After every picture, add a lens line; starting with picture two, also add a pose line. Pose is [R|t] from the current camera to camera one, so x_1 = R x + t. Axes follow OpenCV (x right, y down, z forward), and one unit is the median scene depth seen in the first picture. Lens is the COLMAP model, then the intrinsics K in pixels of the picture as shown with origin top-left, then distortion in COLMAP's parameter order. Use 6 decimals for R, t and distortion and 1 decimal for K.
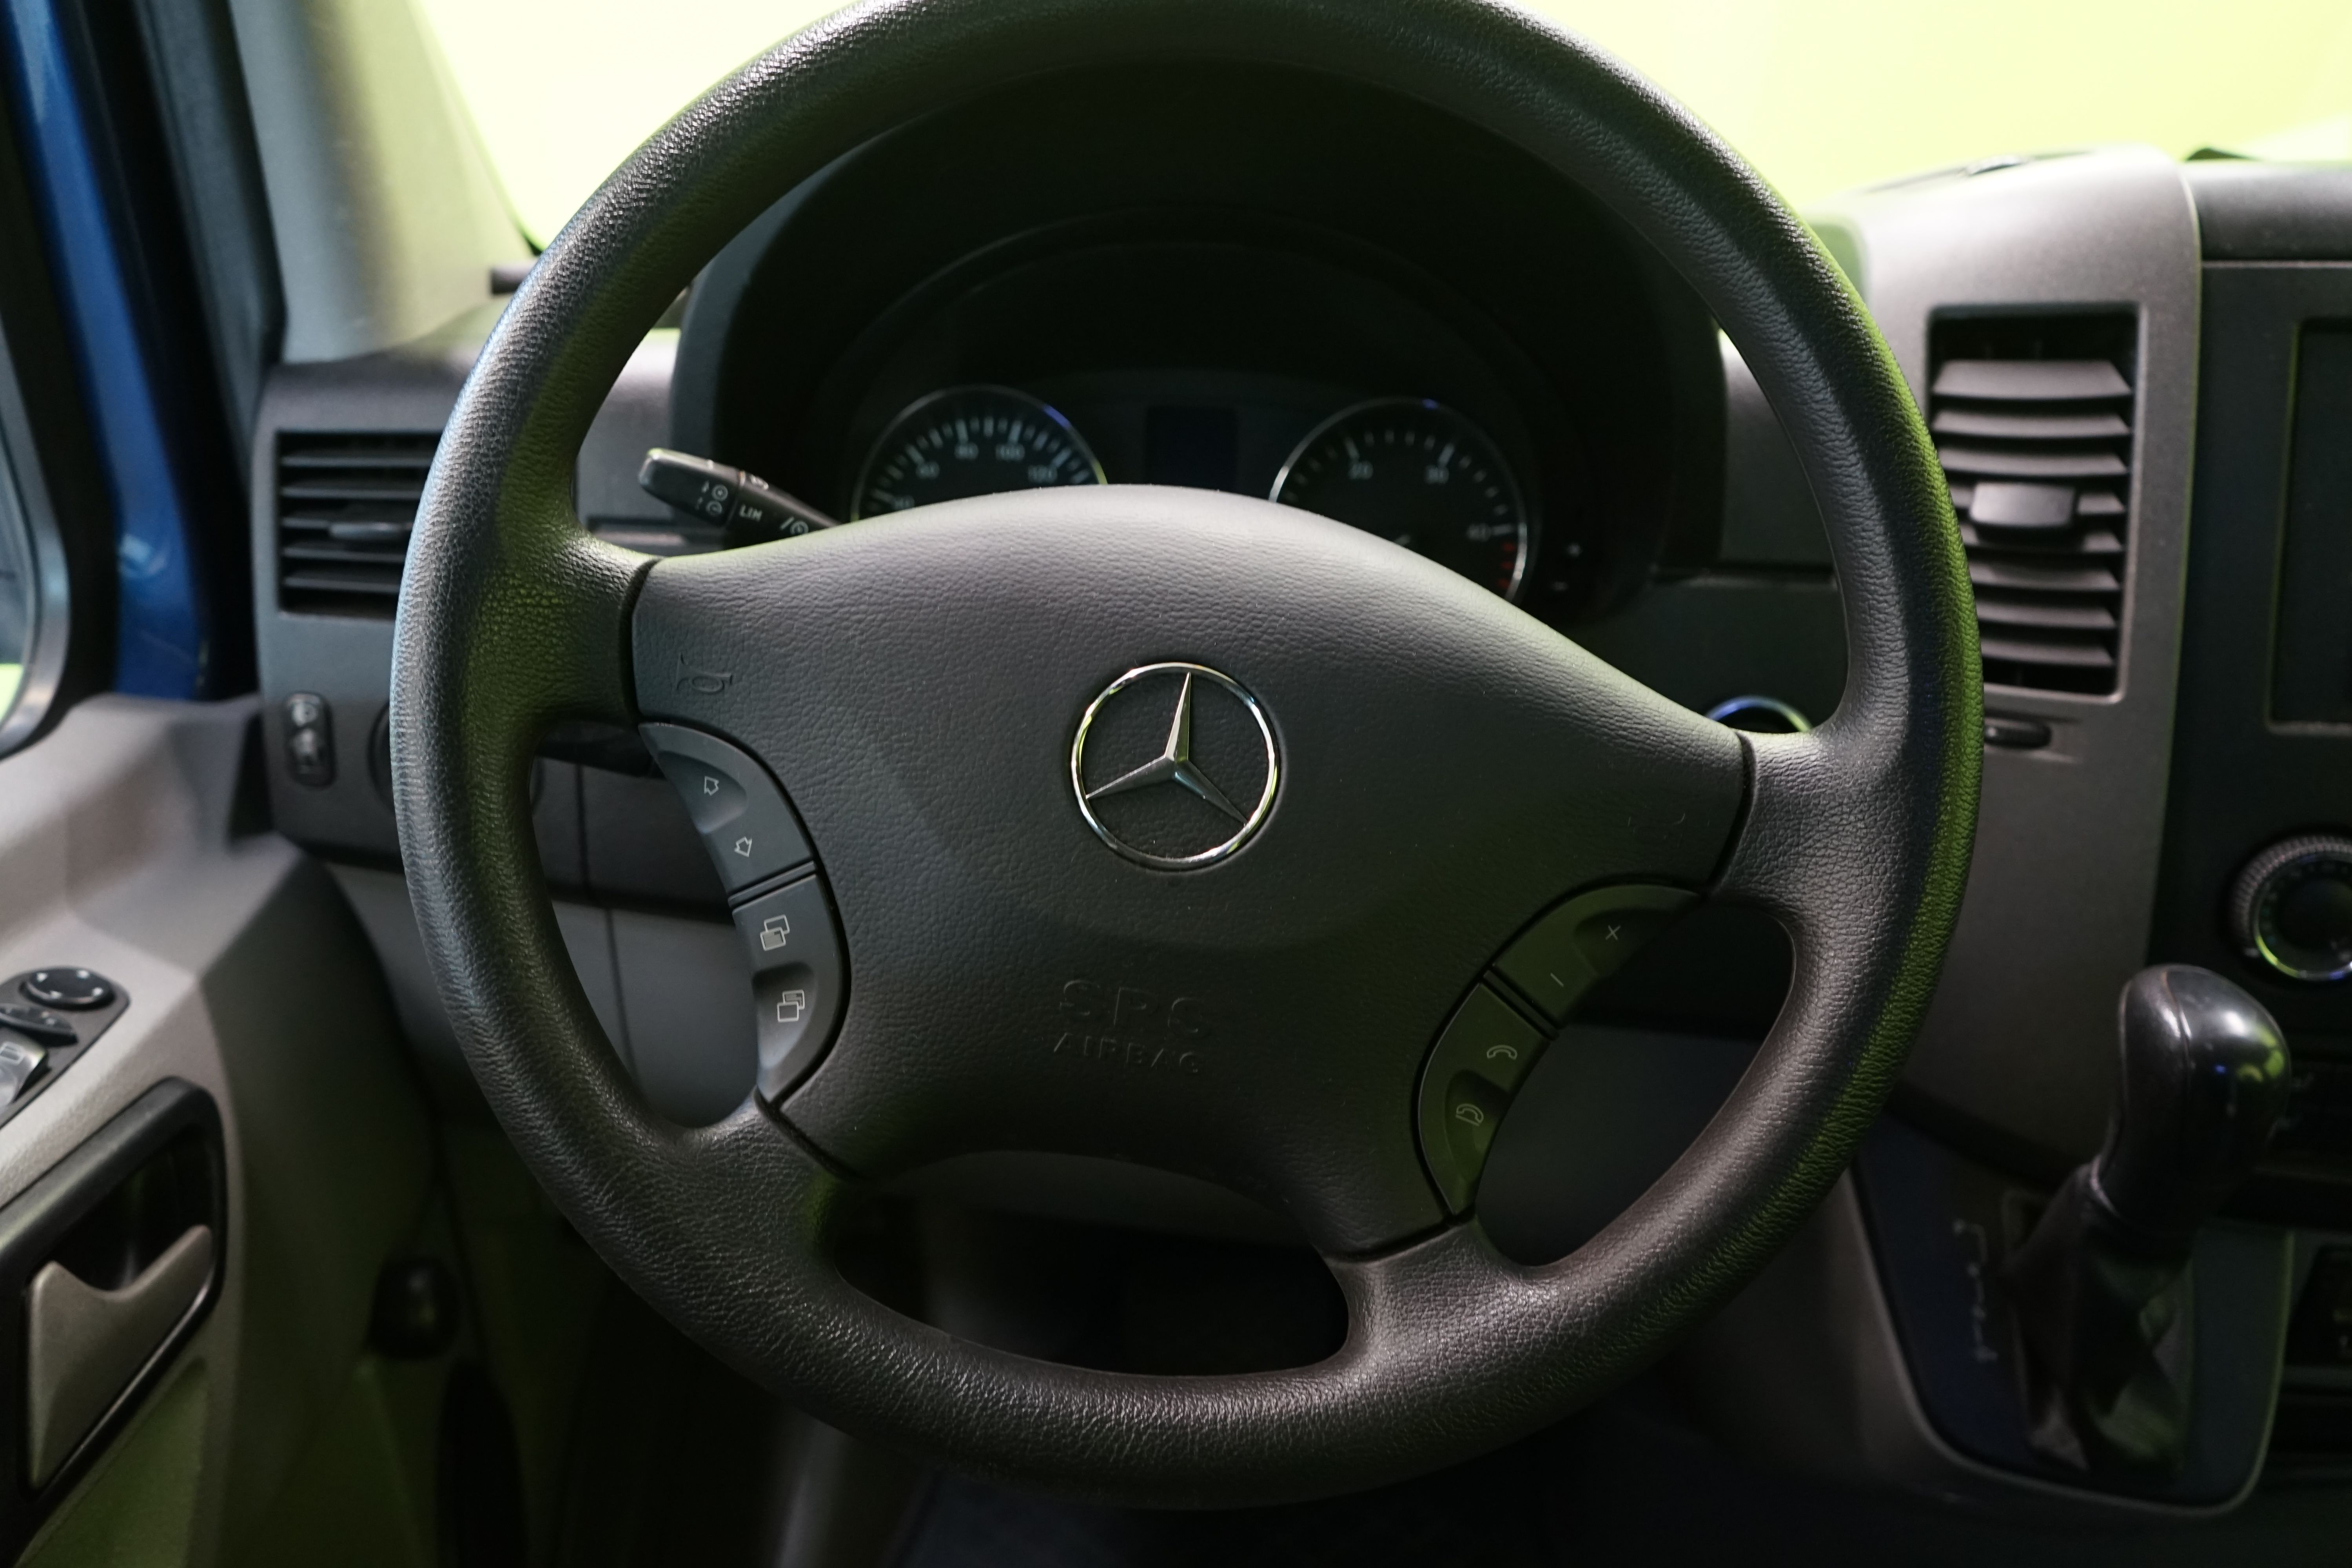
lens RADIAL K [[1938.6, 0, 1176.0], [0, 1938.6, 784.0], [0, 0, 1]] dist [-0.014567, 0.002484]
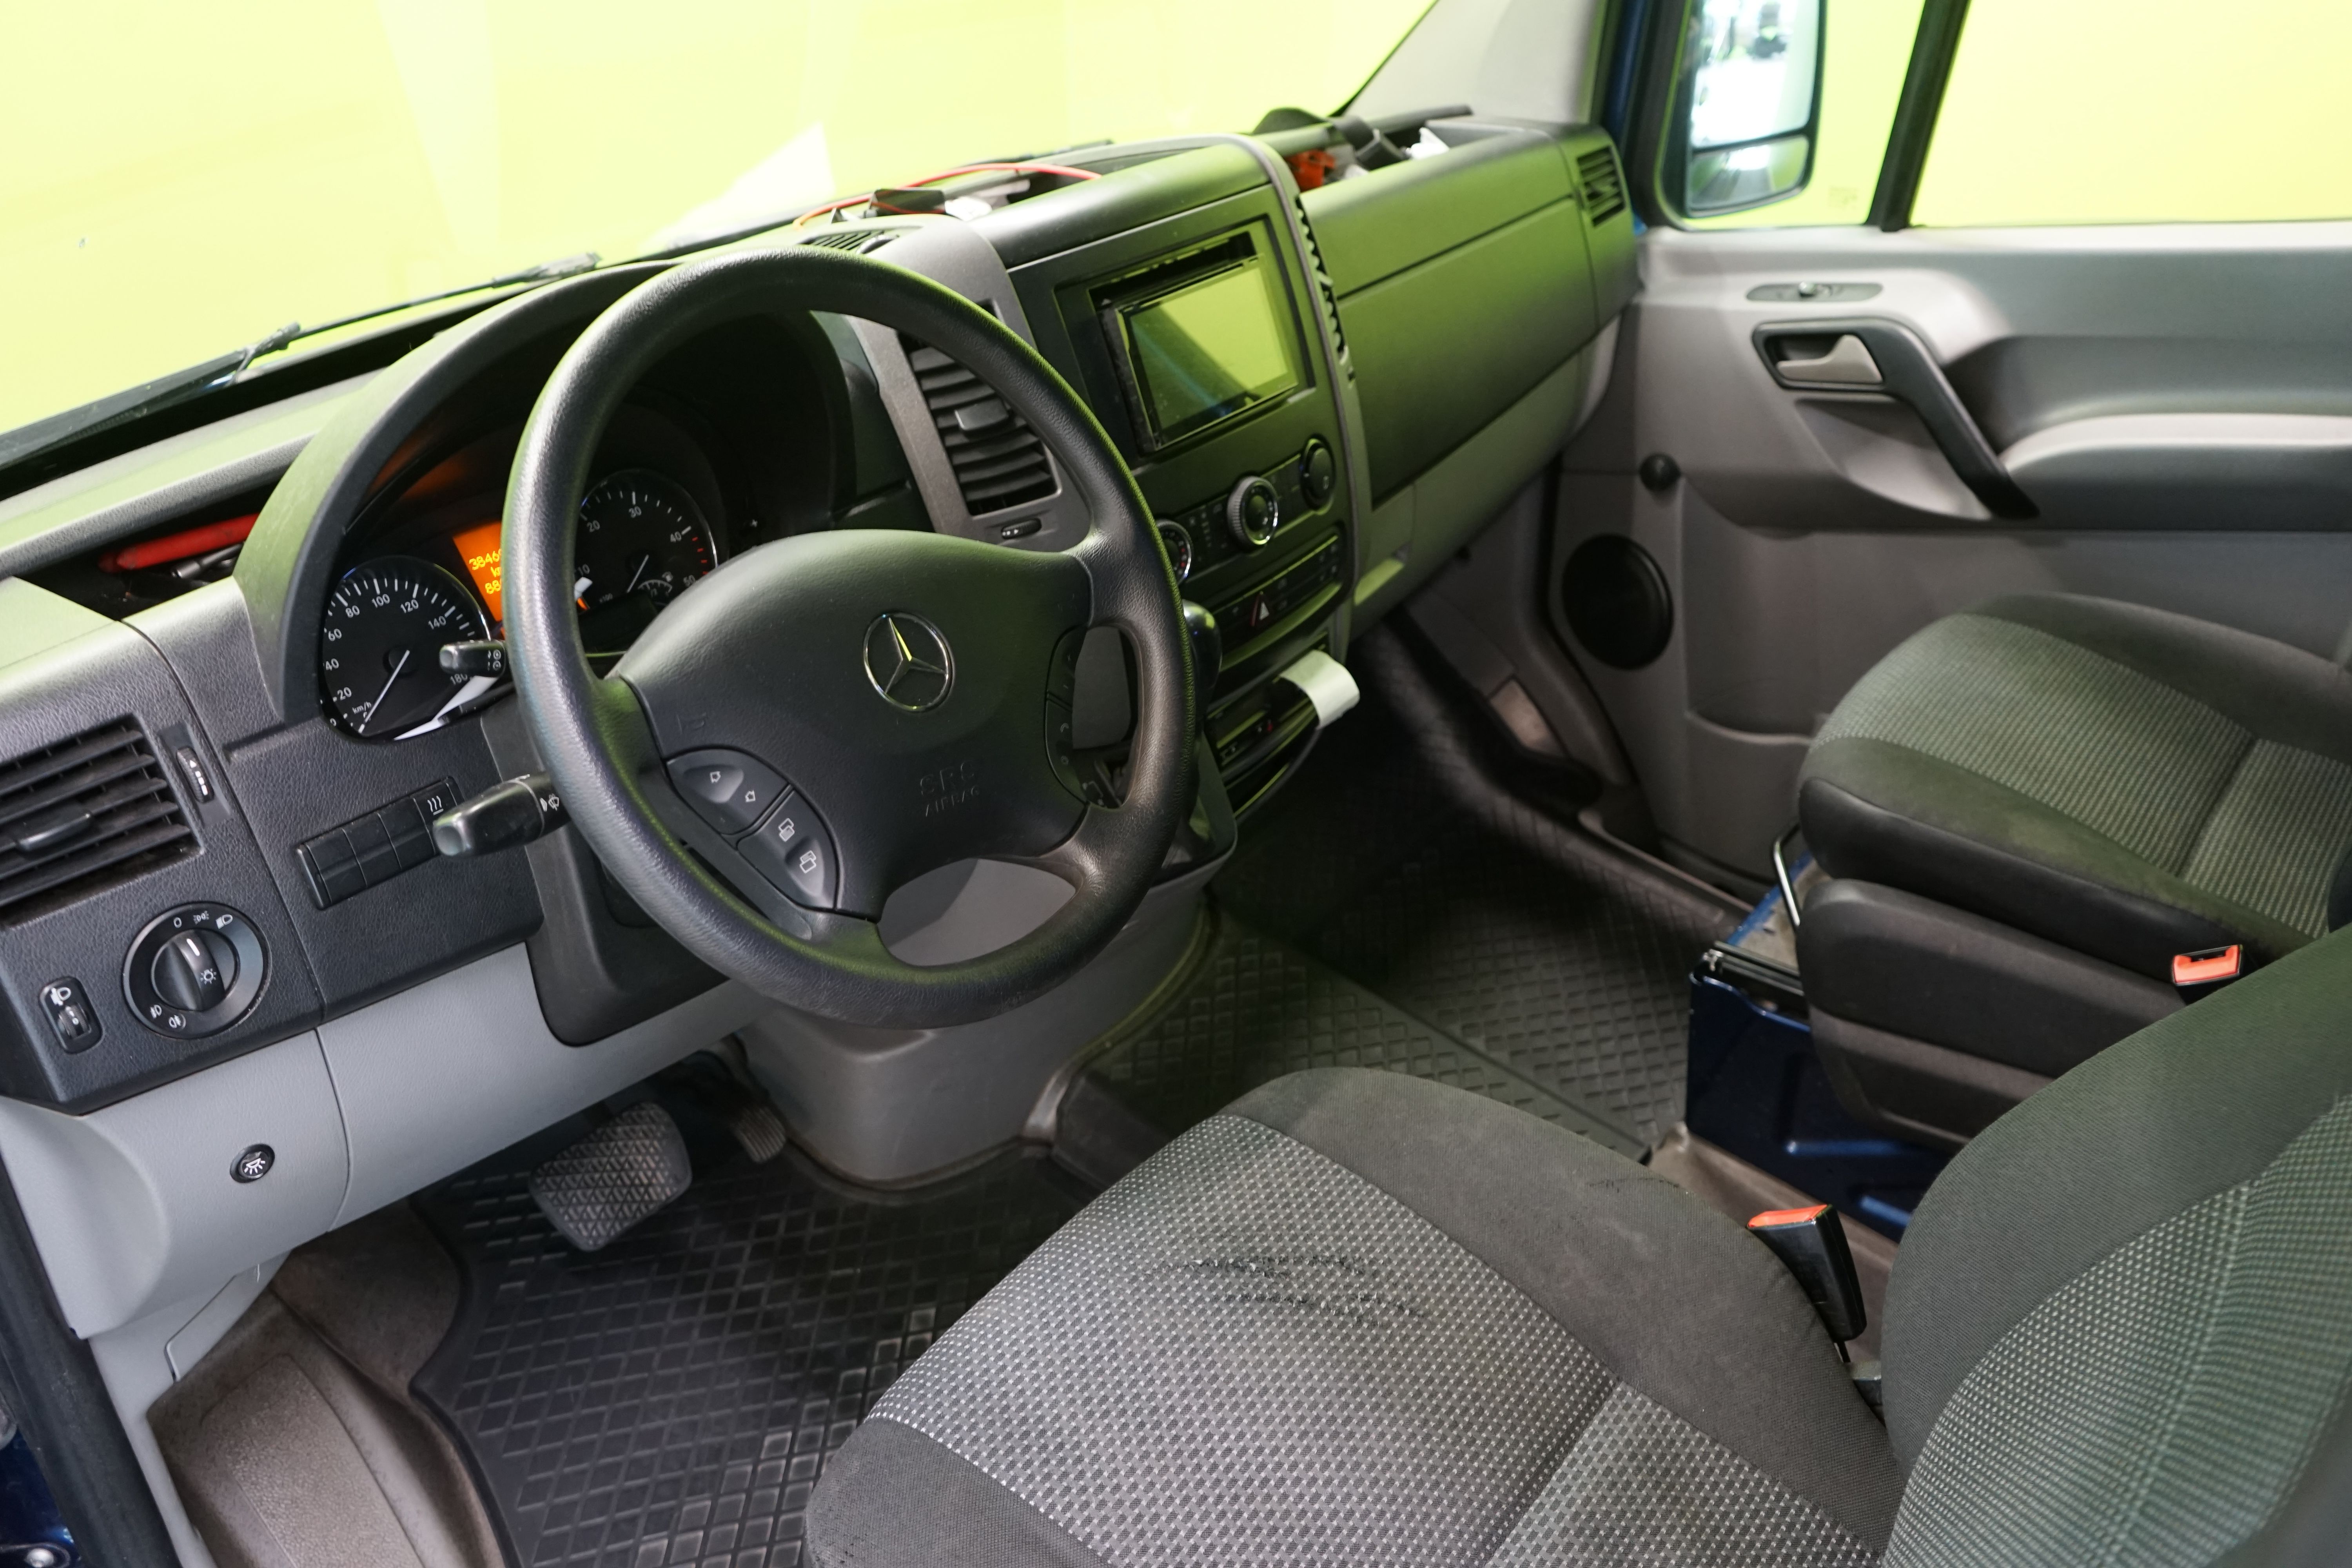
lens RADIAL K [[1938.6, 0, 1176.0], [0, 1938.6, 784.0], [0, 0, 1]] dist [-0.014567, 0.002484]
pose [[0.582606, -0.424692, 0.692970, -0.913175], [0.392844, 0.893553, 0.217341, -0.158373], [-0.711508, 0.145605, 0.687426, -0.379674]]
